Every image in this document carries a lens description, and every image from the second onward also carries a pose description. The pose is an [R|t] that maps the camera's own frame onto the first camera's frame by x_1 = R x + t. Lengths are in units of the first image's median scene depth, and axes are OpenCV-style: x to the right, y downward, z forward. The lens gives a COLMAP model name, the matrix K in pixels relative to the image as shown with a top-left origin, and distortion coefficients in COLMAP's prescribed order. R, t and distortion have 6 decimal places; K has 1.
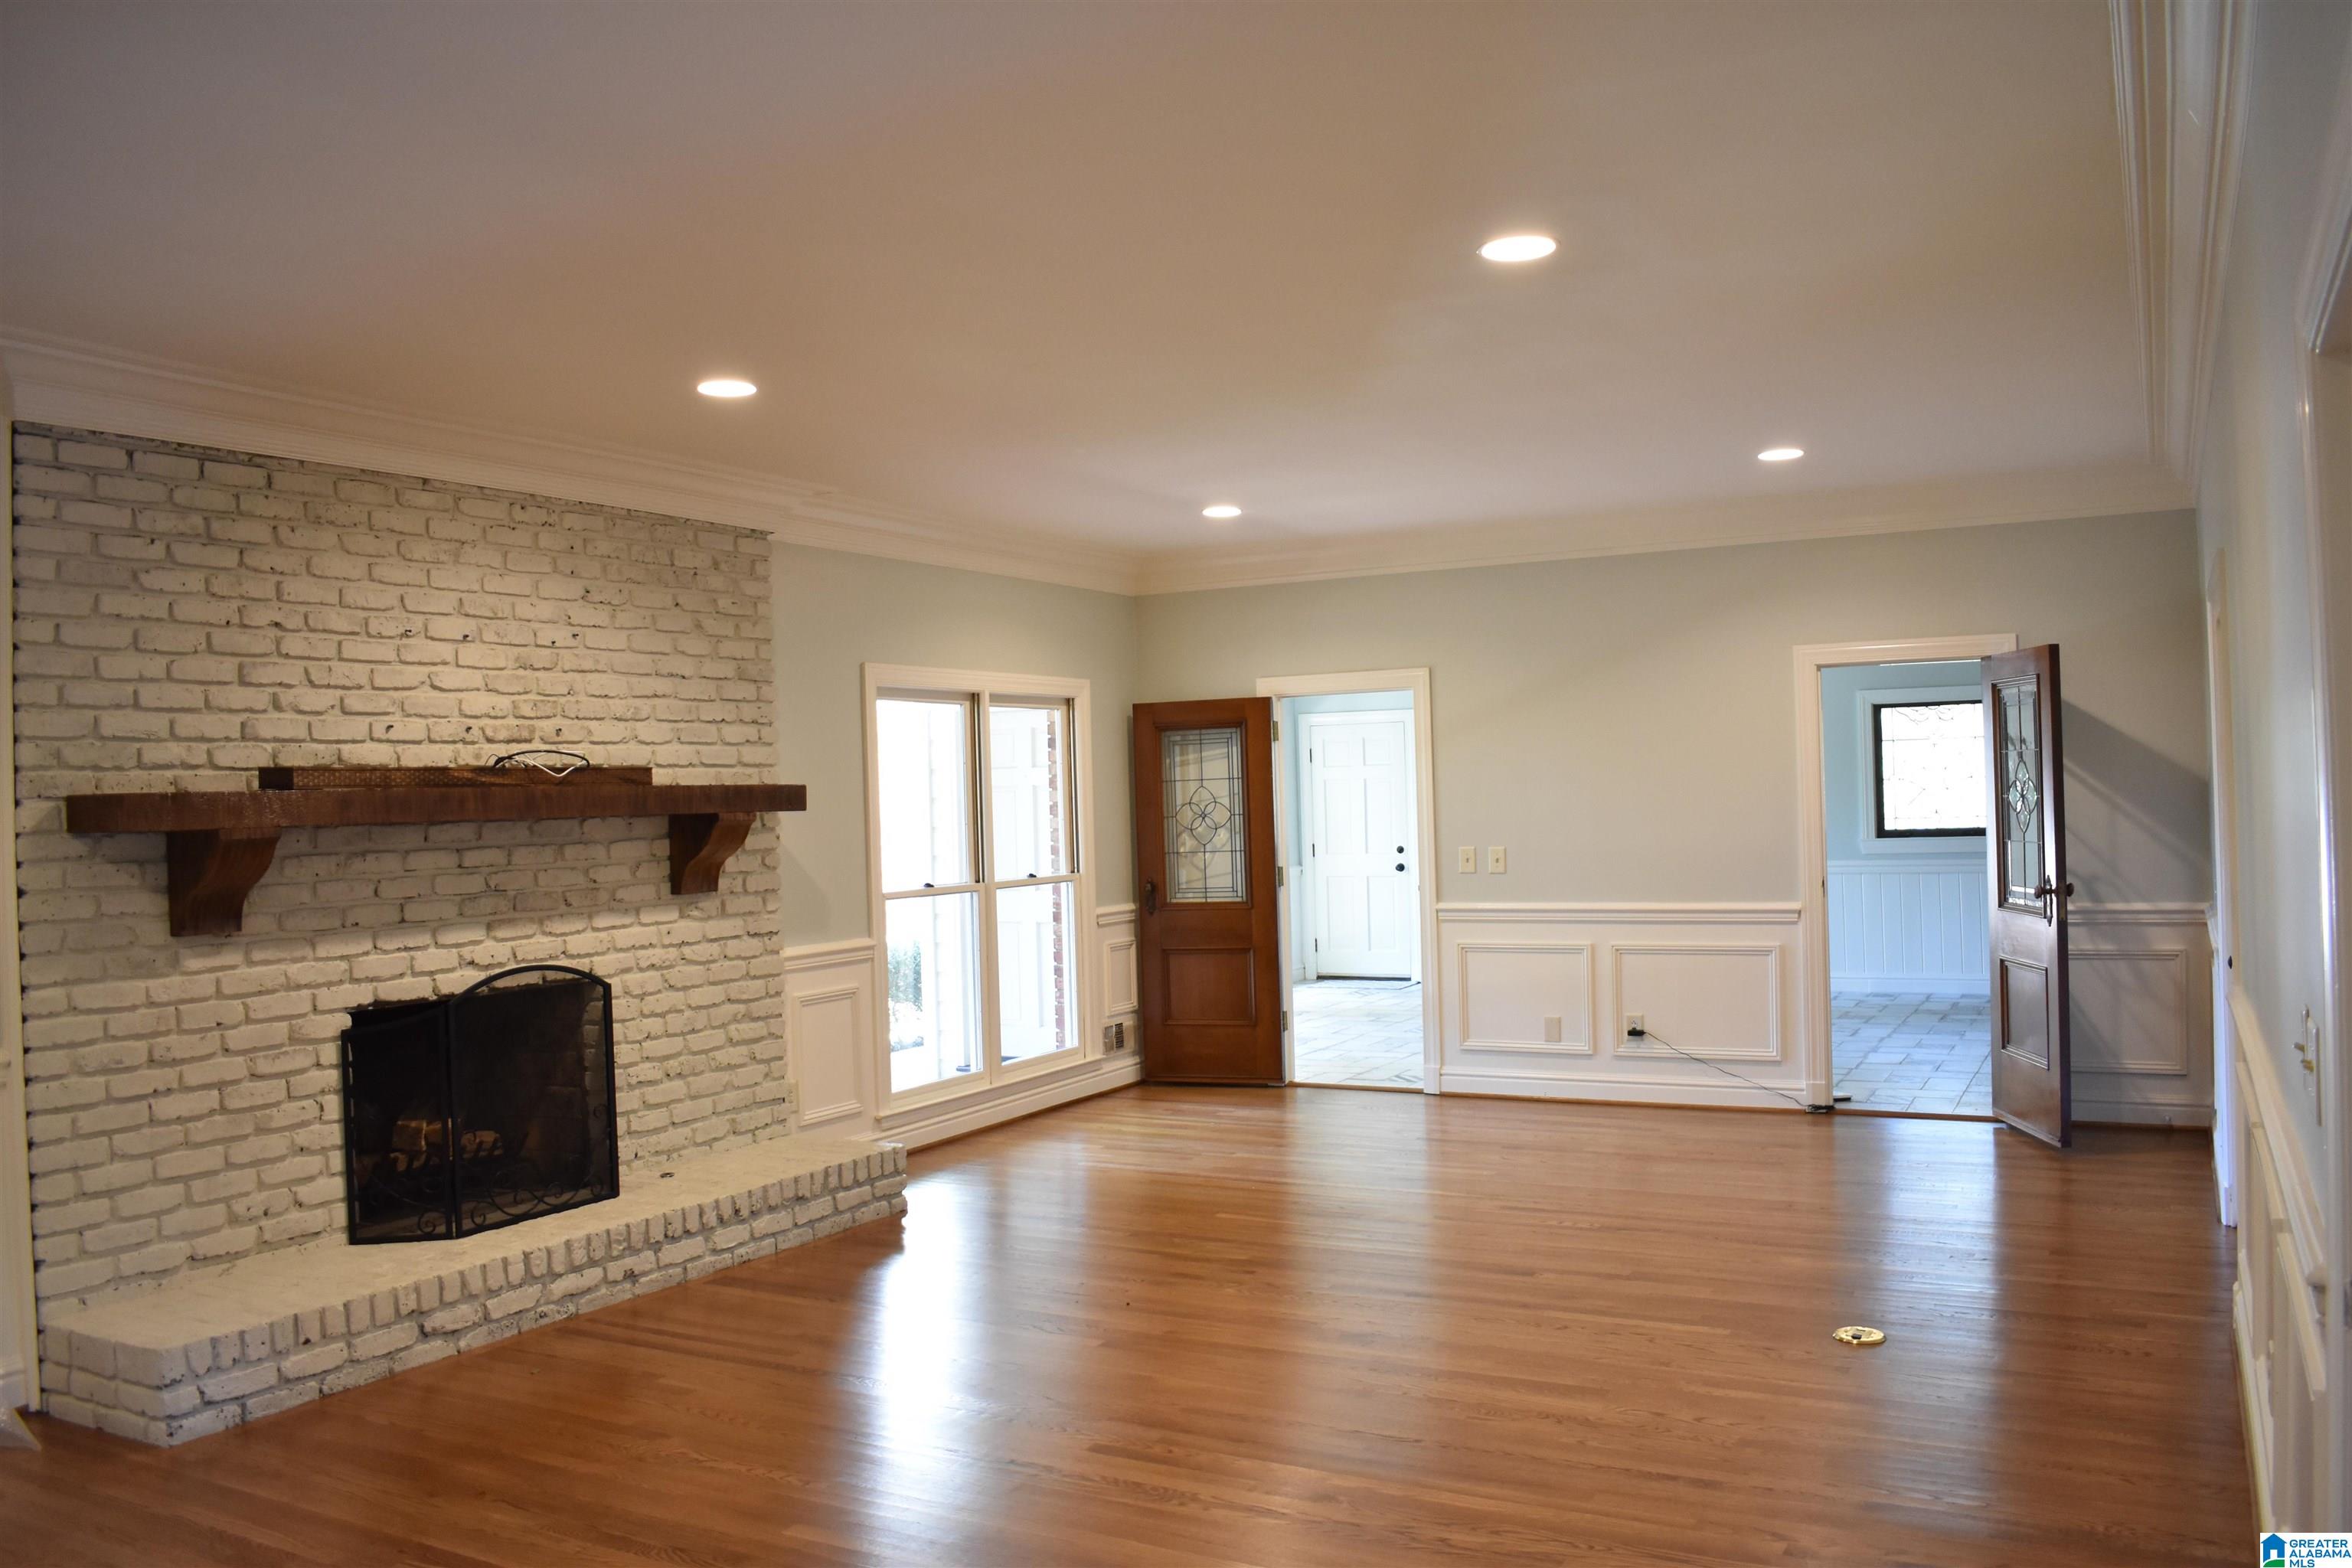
lens RADIAL K [[1862.1, 0, 1185.5], [0, 1862.1, 788.4], [0, 0, 1]] dist [-0.092328, 0.008306]
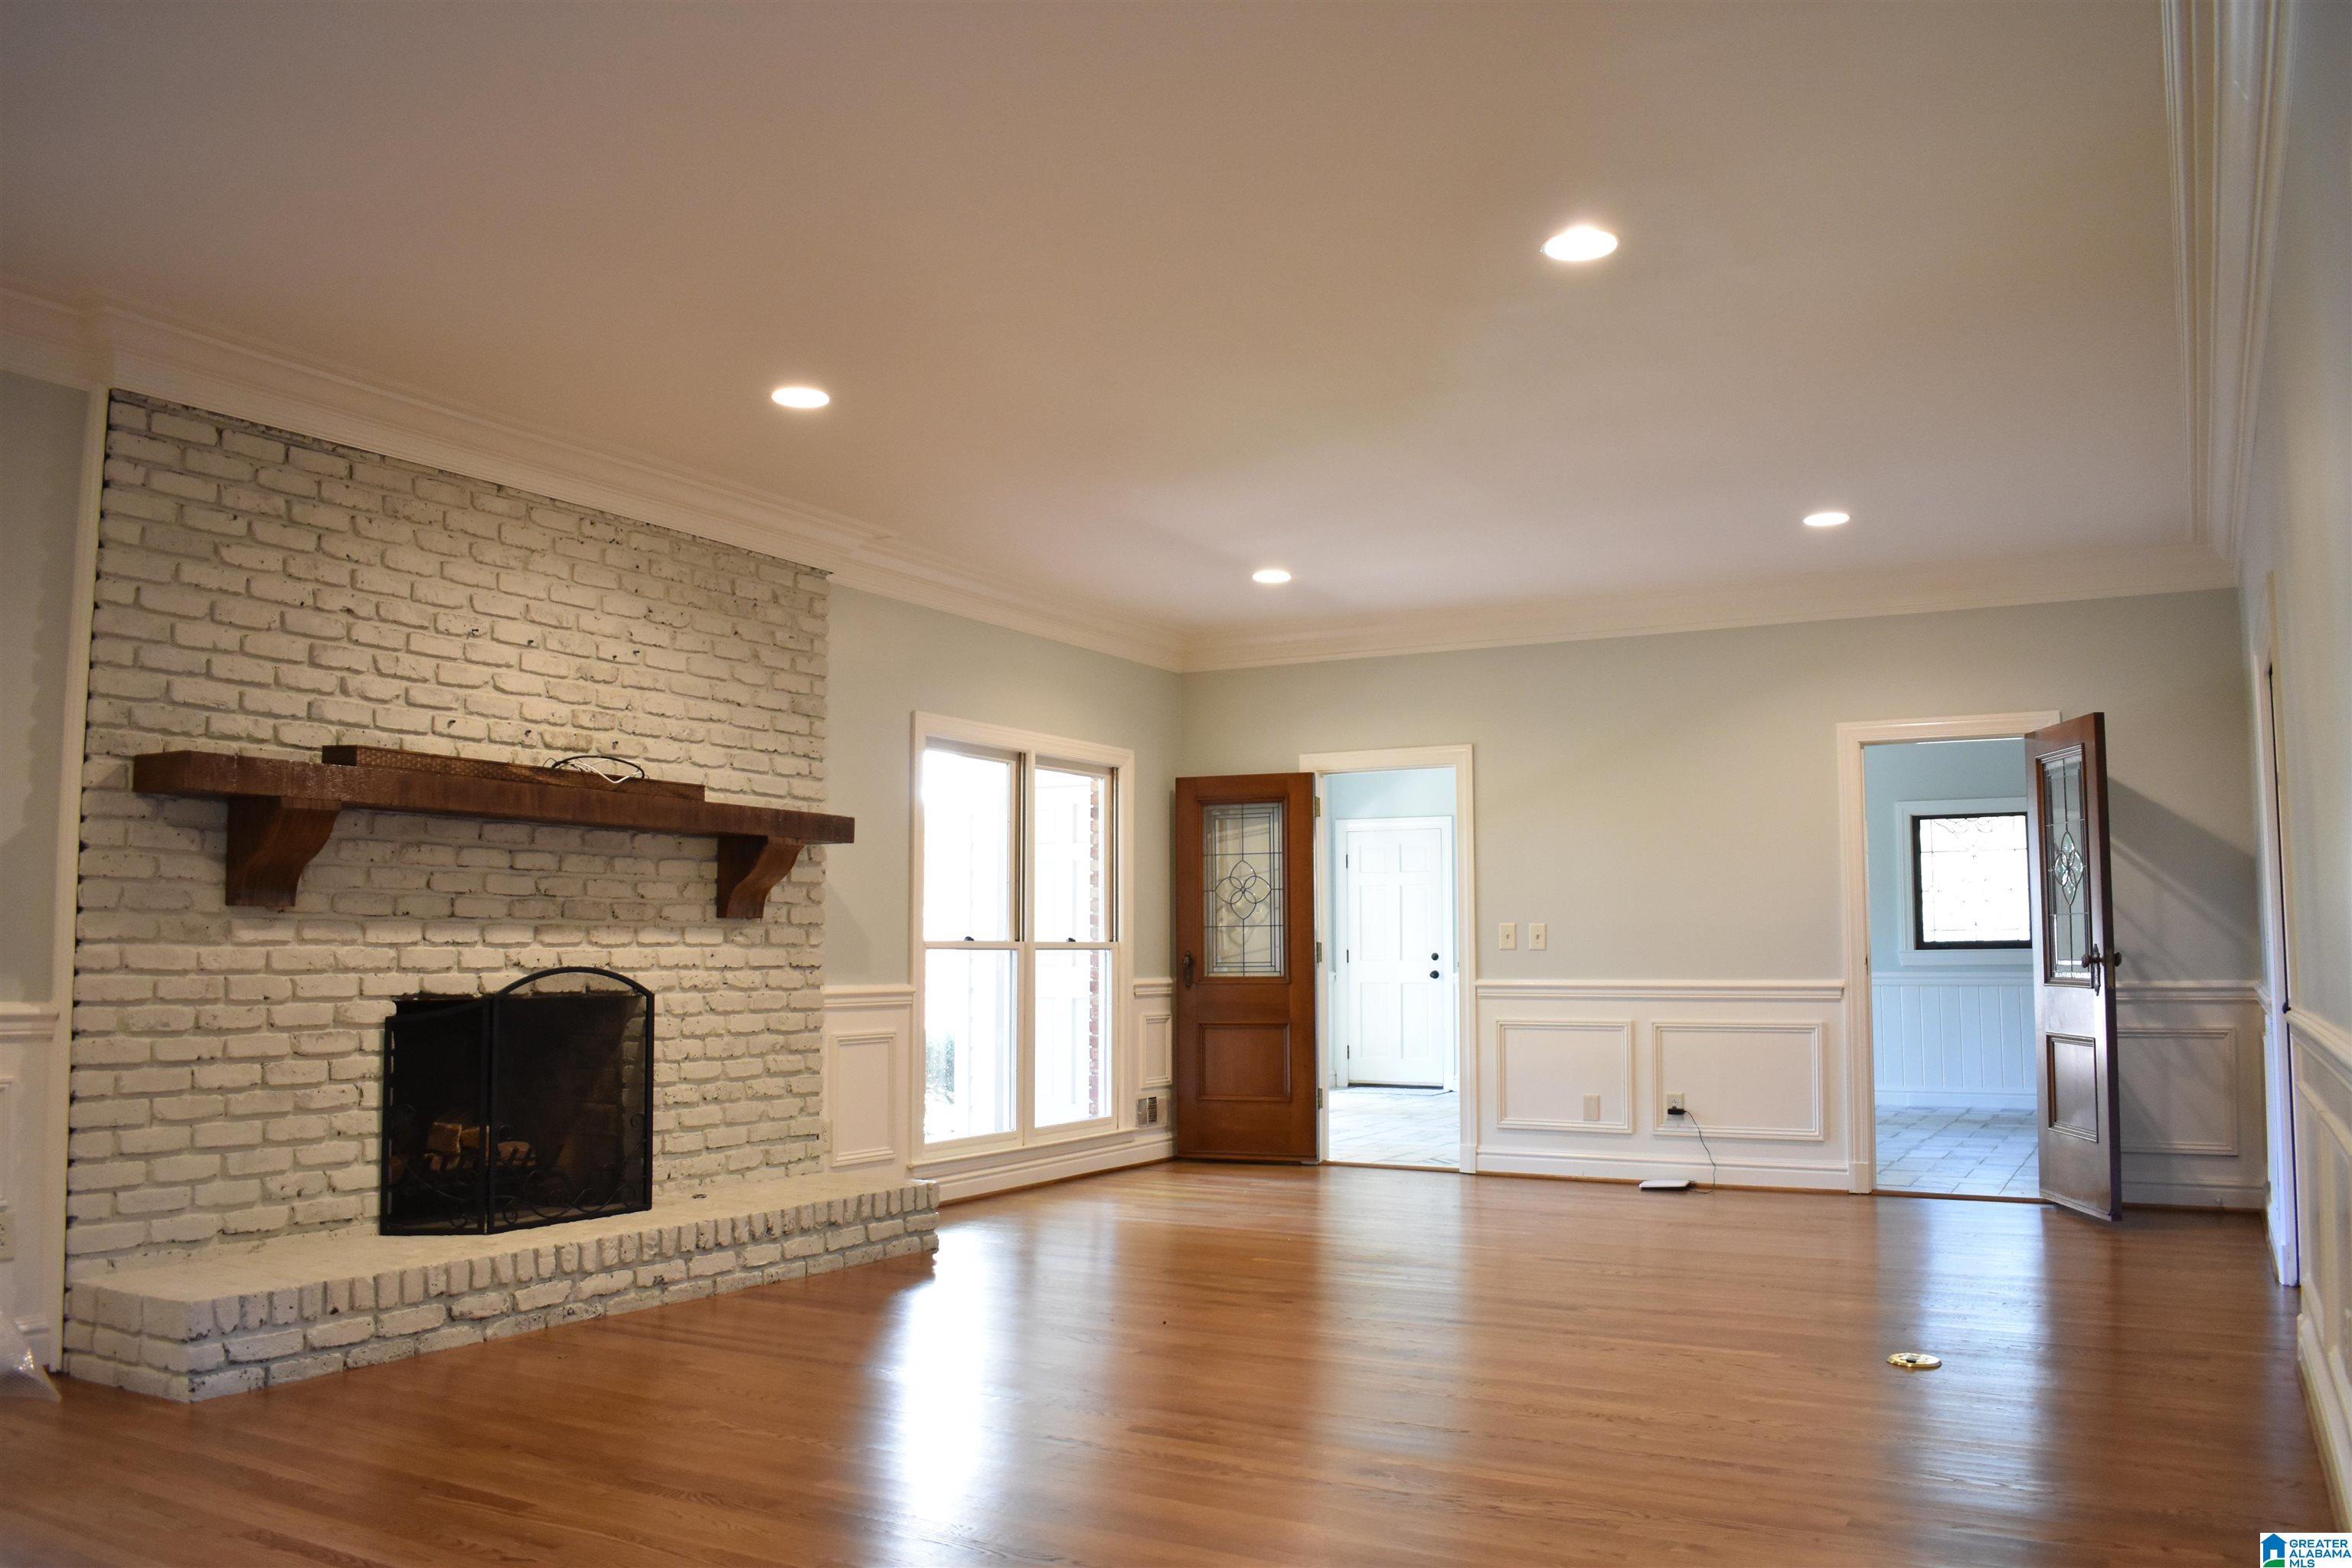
lens RADIAL K [[1862.1, 0, 1179.8], [0, 1862.1, 795.8], [0, 0, 1]] dist [-0.092328, 0.008306]
pose [[0.999468, 0.027175, -0.018051, -0.011021], [-0.028618, 0.995953, -0.085193, 0.071697], [0.015663, 0.085664, 0.996201, -0.001850]]
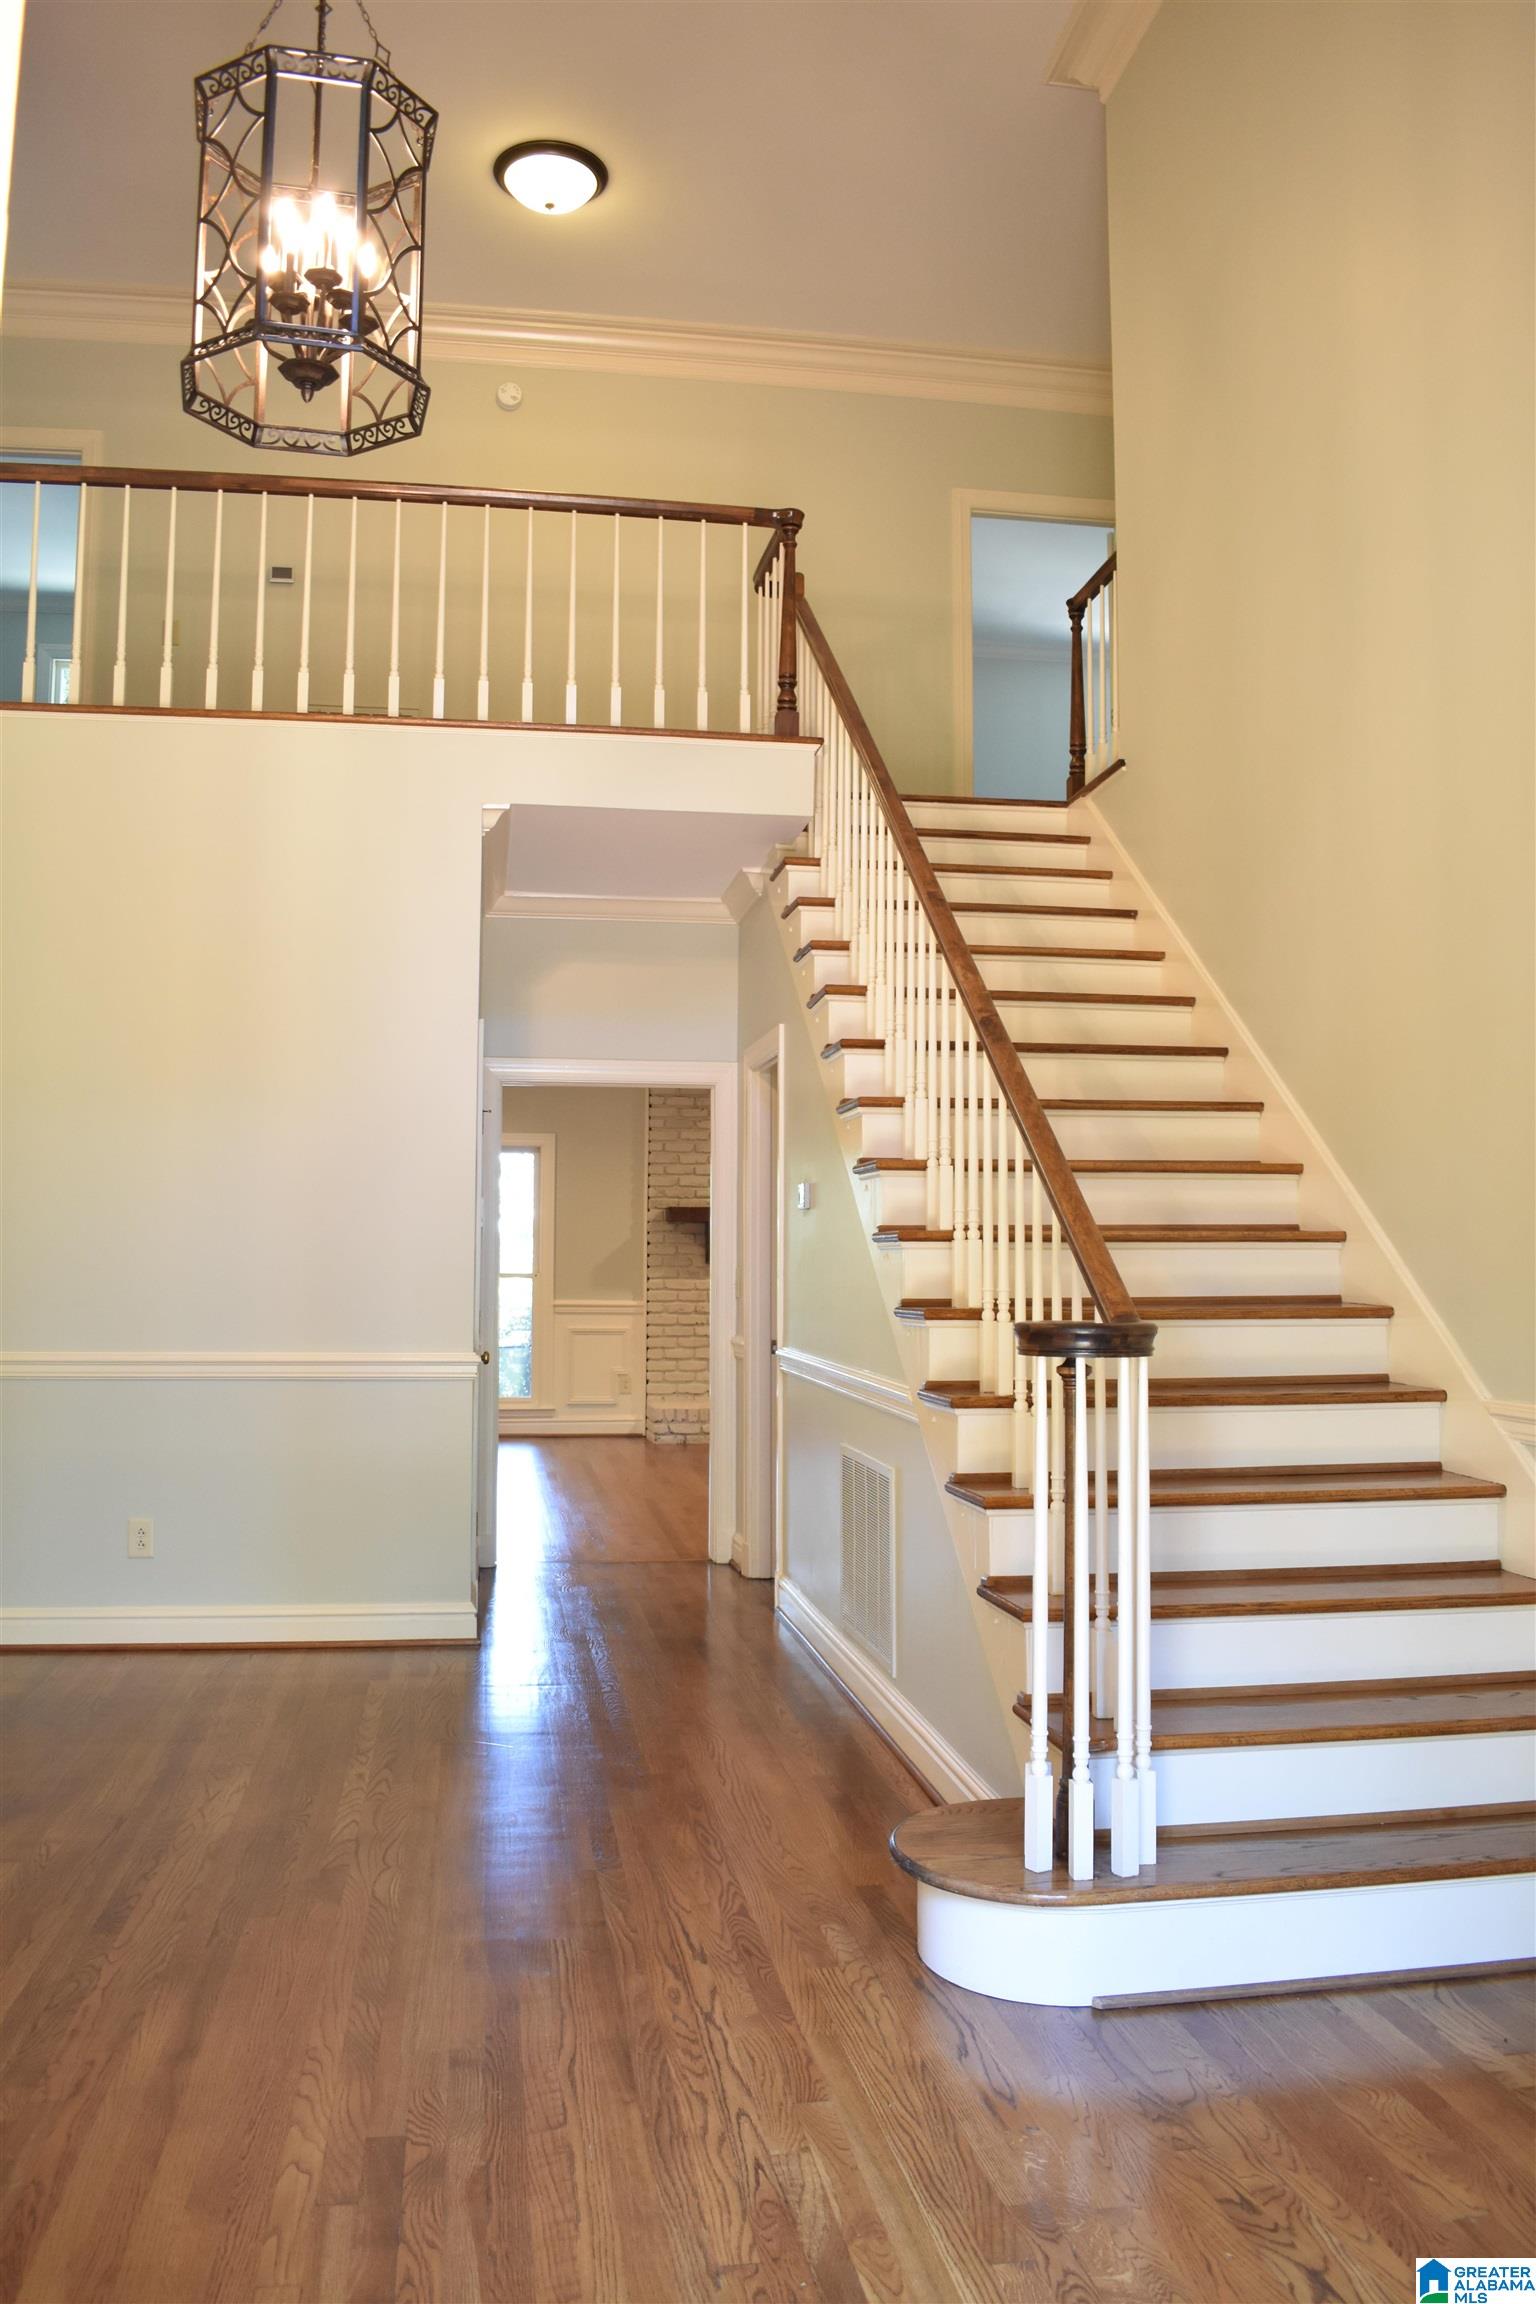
lens RADIAL K [[1824.1, 0, 767.5], [0, 1824.1, 1155.2], [0, 0, 1]] dist [-0.092328, 0.008306]
pose [[0.604225, -0.016817, -0.796636, 1.208278], [-0.020255, 0.999130, -0.036455, 0.016274], [0.796556, 0.038163, 0.603359, -0.384019]]
